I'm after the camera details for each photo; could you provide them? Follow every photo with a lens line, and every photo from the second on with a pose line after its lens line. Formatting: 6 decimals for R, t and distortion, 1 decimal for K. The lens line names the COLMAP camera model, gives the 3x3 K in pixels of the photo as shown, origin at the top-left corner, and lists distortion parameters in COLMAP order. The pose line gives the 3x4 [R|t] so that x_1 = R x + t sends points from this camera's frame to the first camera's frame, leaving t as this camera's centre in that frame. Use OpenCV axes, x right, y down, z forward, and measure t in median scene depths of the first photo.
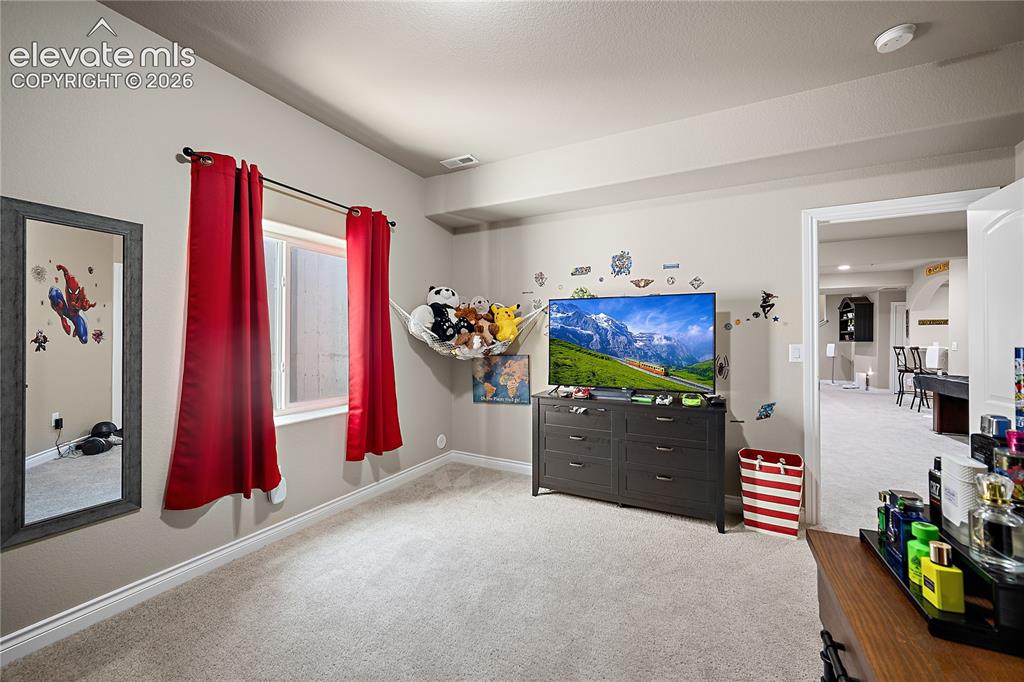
lens RADIAL K [[399.4, 0, 510.8], [0, 399.4, 339.3], [0, 0, 1]] dist [-0.006412, 0.000145]
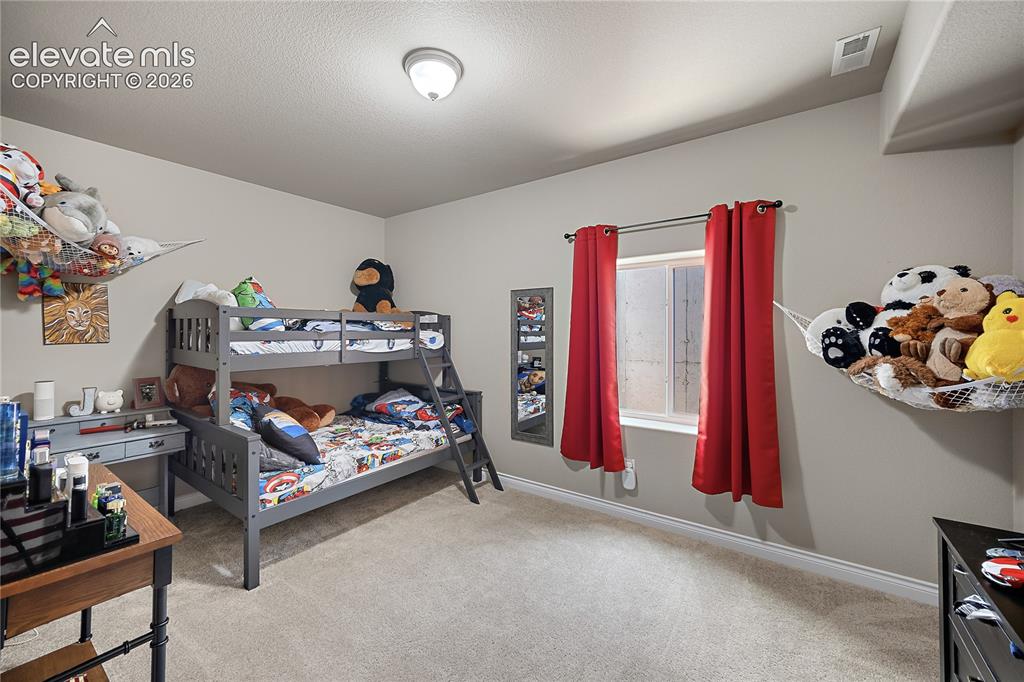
lens RADIAL K [[399.4, 0, 511.8], [0, 399.4, 332.1], [0, 0, 1]] dist [-0.006412, 0.000145]
pose [[-0.134802, -0.004903, -0.990860, 0.569219], [-0.004273, 0.999981, -0.004367, -0.051573], [0.990863, 0.003646, -0.134821, 0.691533]]
